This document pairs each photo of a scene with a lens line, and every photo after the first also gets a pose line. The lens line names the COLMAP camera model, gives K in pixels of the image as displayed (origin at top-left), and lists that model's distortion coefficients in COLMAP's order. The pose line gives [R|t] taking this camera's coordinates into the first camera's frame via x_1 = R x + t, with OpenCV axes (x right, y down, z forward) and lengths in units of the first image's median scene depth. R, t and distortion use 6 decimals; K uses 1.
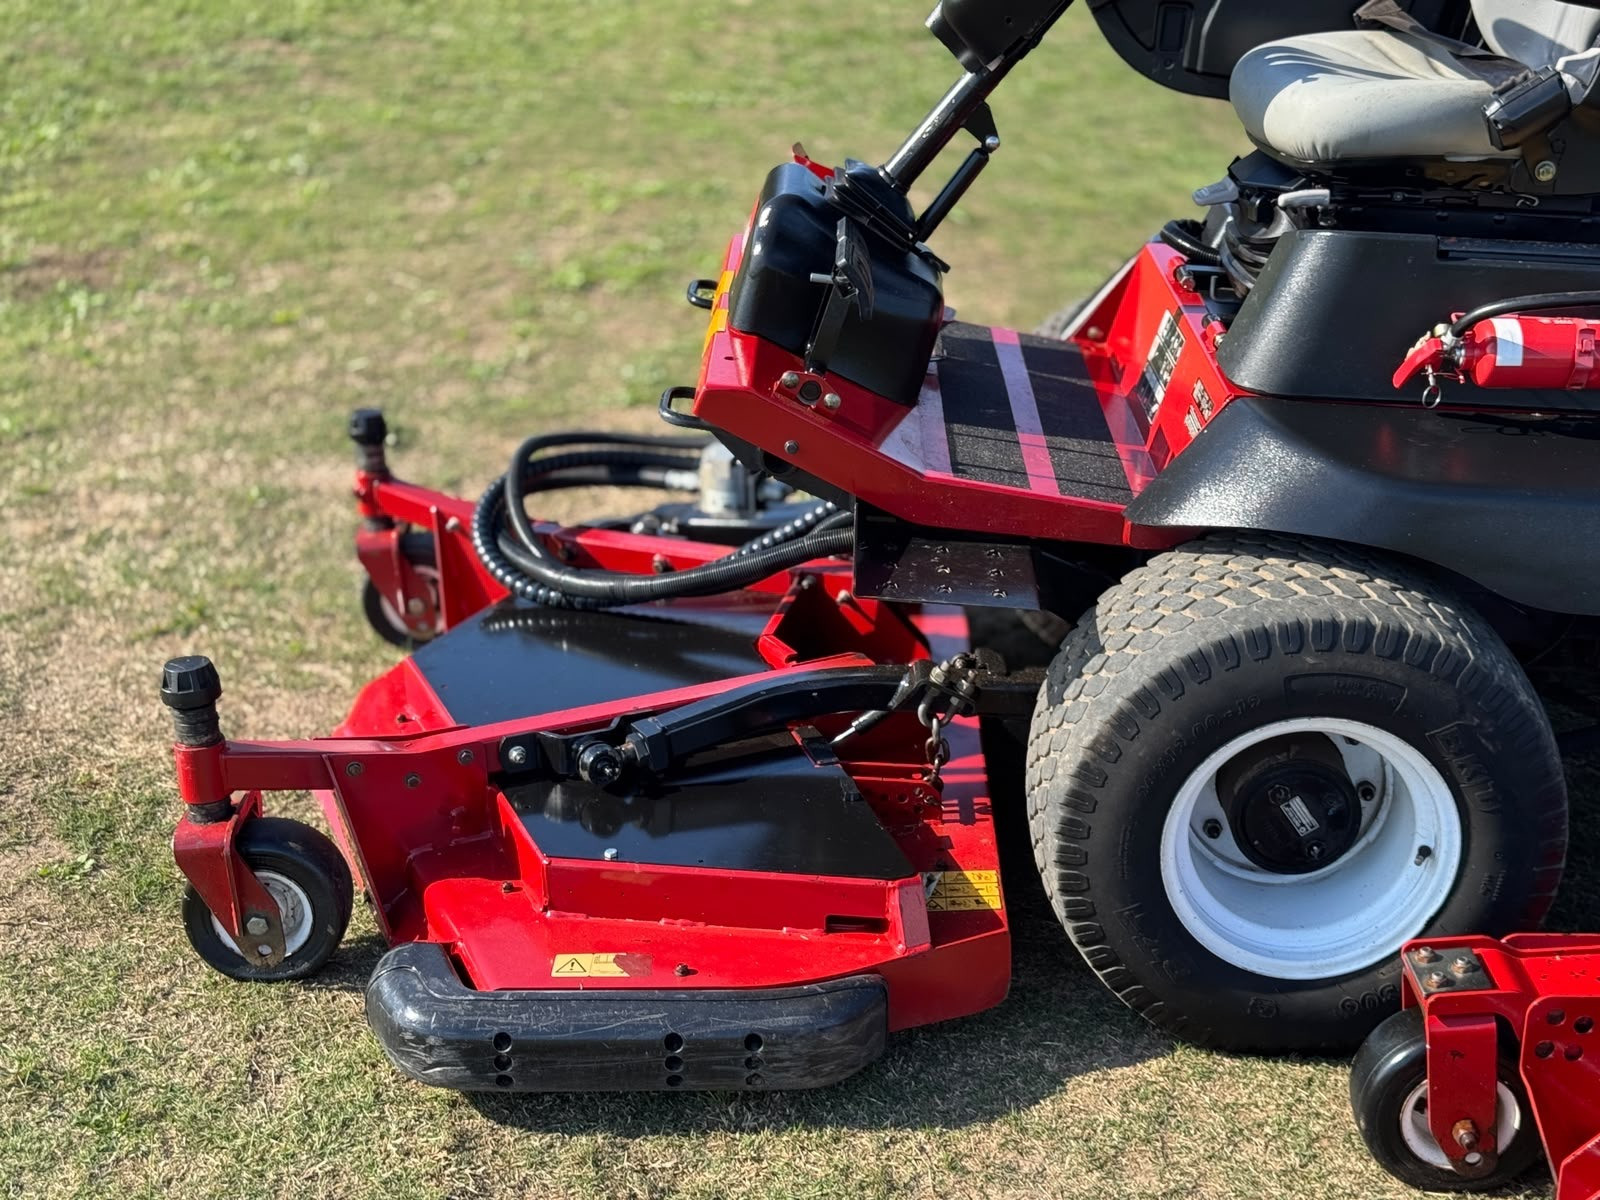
lens RADIAL K [[2239.3, 0, 794.4], [0, 2239.3, 611.5], [0, 0, 1]] dist [0.185882, -0.382681]
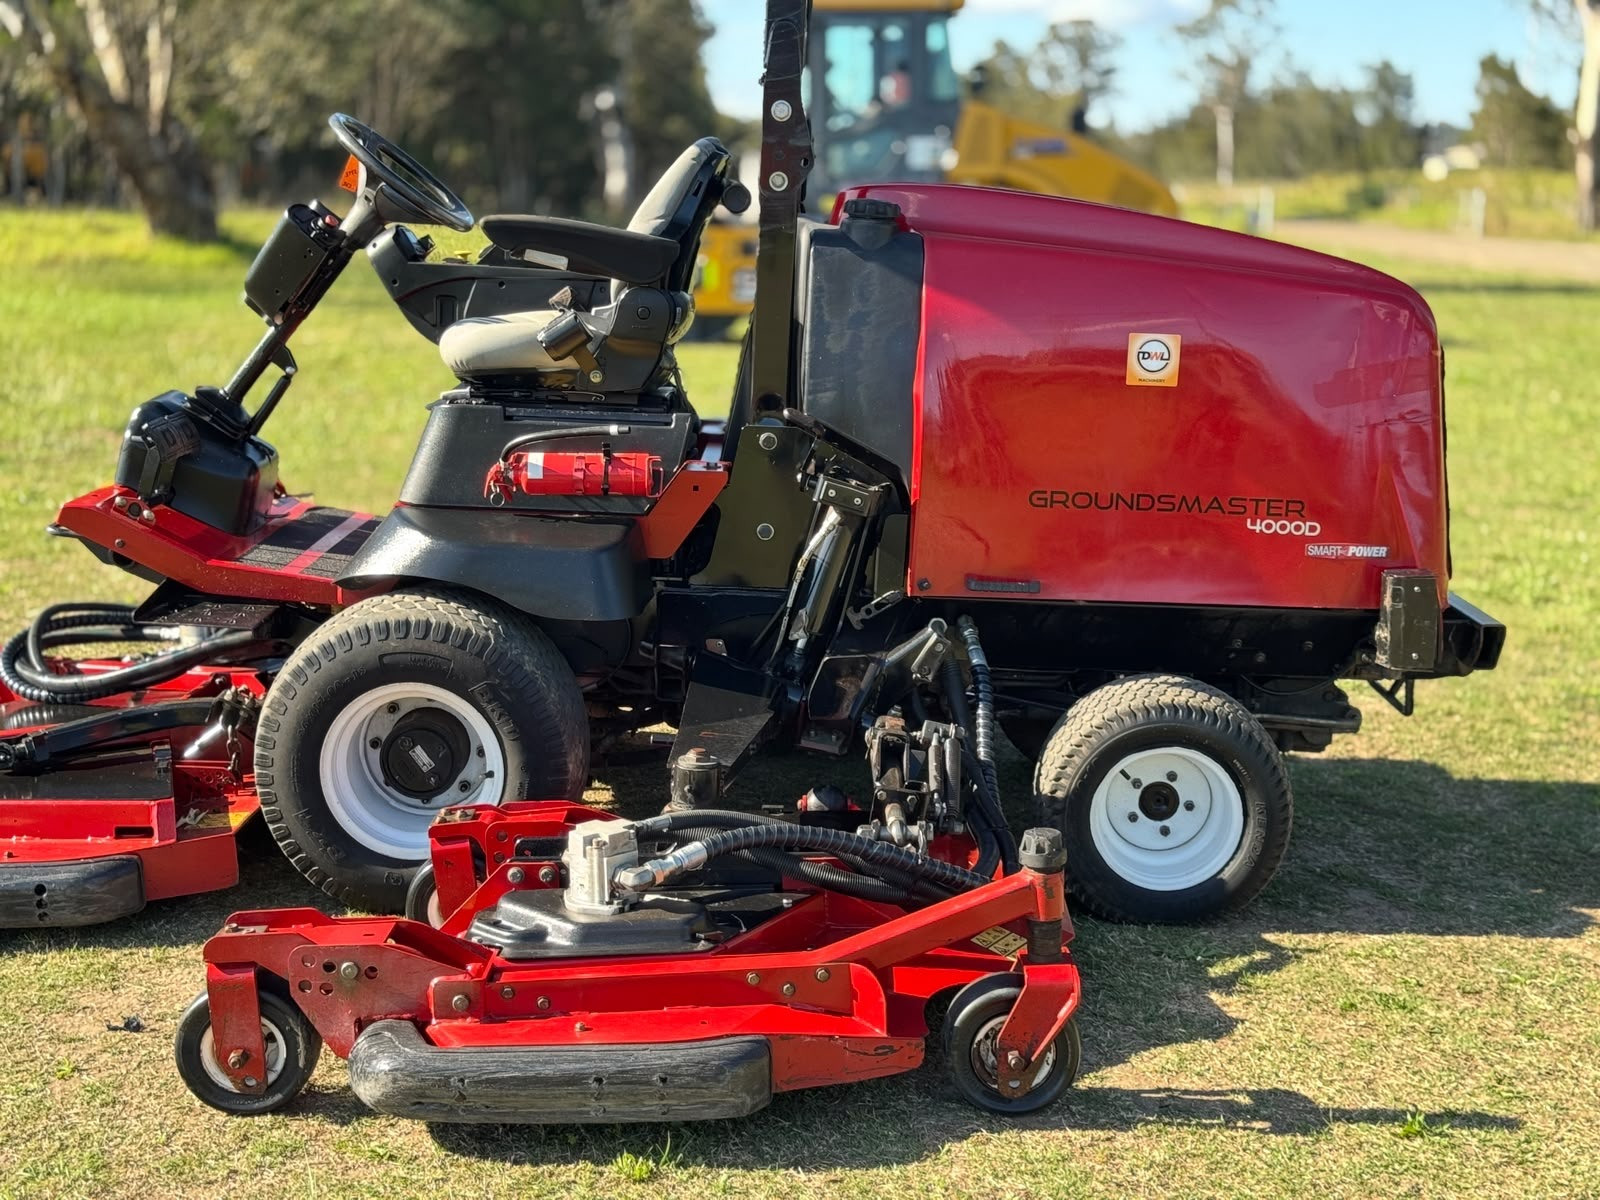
lens RADIAL K [[2239.3, 0, 794.4], [0, 2239.3, 611.5], [0, 0, 1]] dist [0.185882, -0.382681]
pose [[0.999857, -0.016924, -0.000475, 0.472473], [0.016508, 0.980731, -0.194665, 0.292351], [0.003760, 0.194629, 0.980870, -0.559597]]
